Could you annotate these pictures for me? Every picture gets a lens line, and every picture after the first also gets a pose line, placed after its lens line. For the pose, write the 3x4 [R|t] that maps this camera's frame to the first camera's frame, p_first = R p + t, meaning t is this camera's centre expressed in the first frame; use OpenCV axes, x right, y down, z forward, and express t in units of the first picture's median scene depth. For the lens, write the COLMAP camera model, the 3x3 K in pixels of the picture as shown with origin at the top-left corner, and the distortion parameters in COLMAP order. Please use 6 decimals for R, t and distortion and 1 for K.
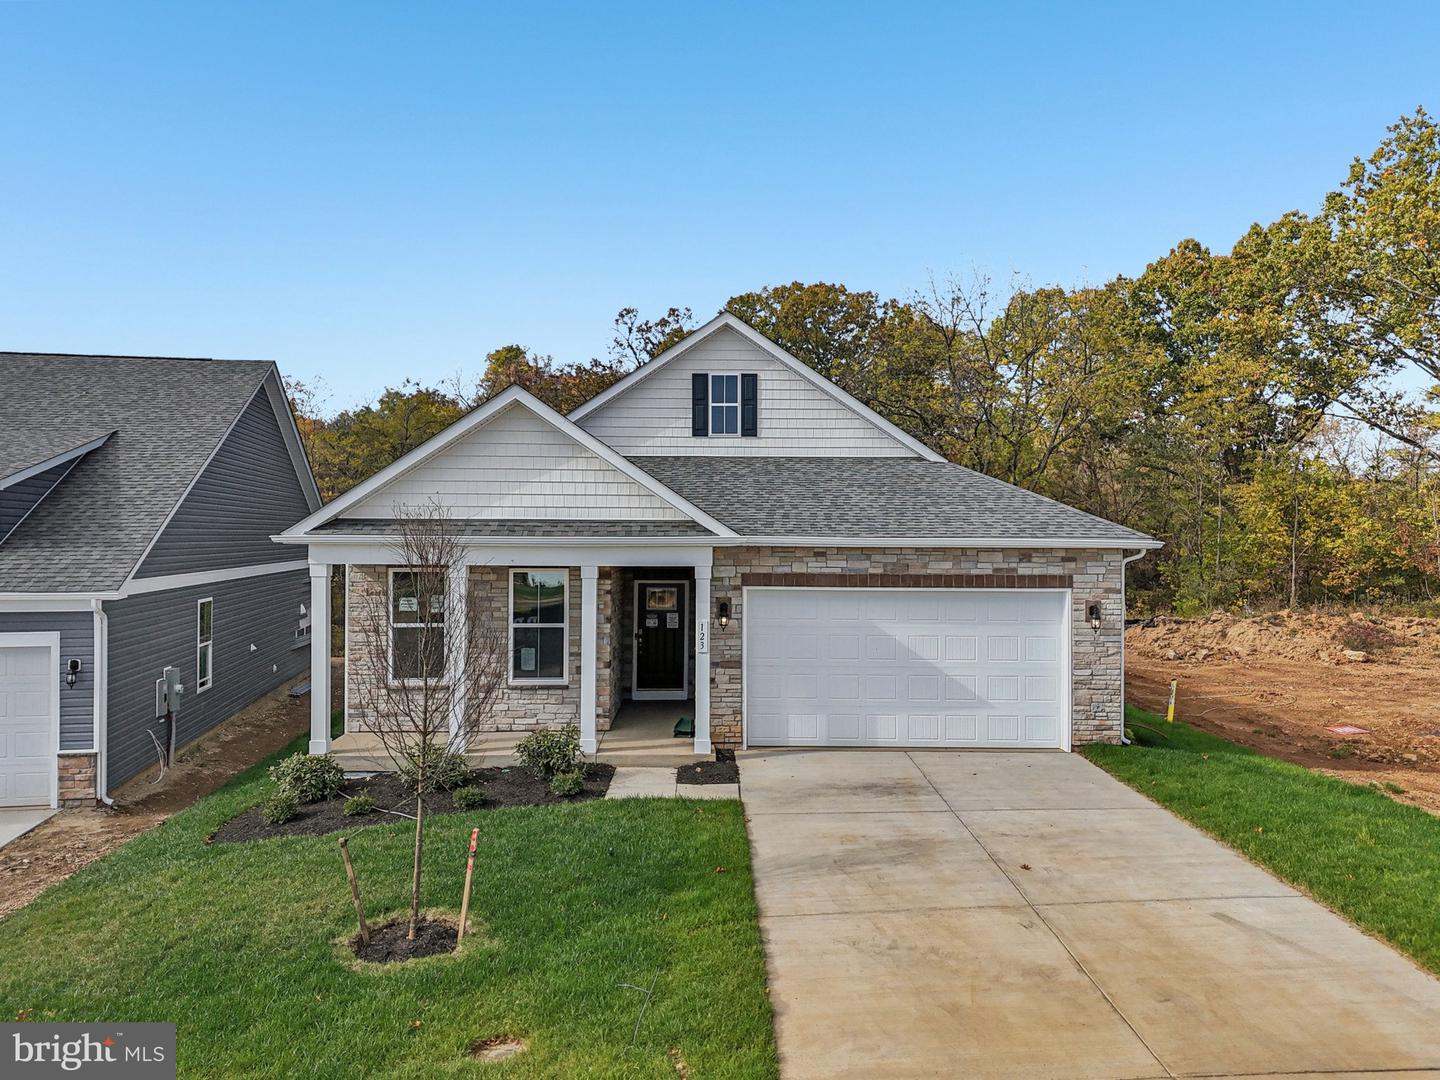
lens RADIAL K [[1021.9, 0, 720.2], [0, 1021.9, 681.2], [0, 0, 1]] dist [0.023608, -0.003133]
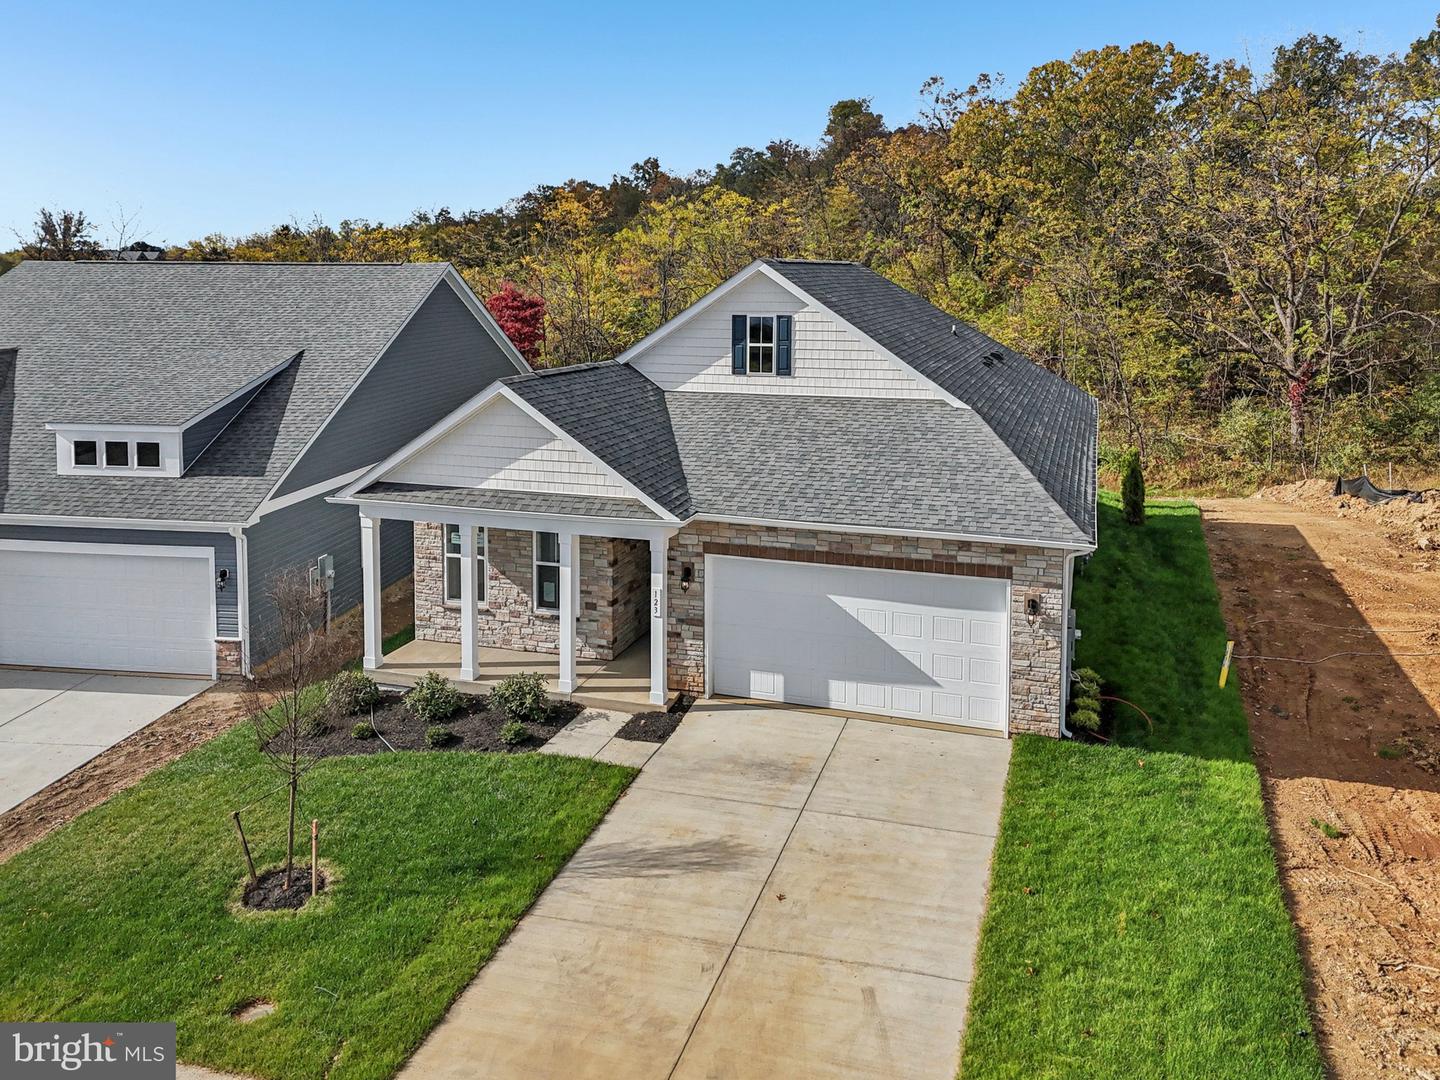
lens RADIAL K [[1063.2, 0, 720.0], [0, 1063.2, 540.0], [0, 0, 1]] dist [0.063289, -0.057161]
pose [[0.950543, 0.060449, -0.304652, 0.384512], [-0.035506, 0.995596, 0.086764, -0.207189], [0.308556, -0.071656, 0.948503, -0.069408]]
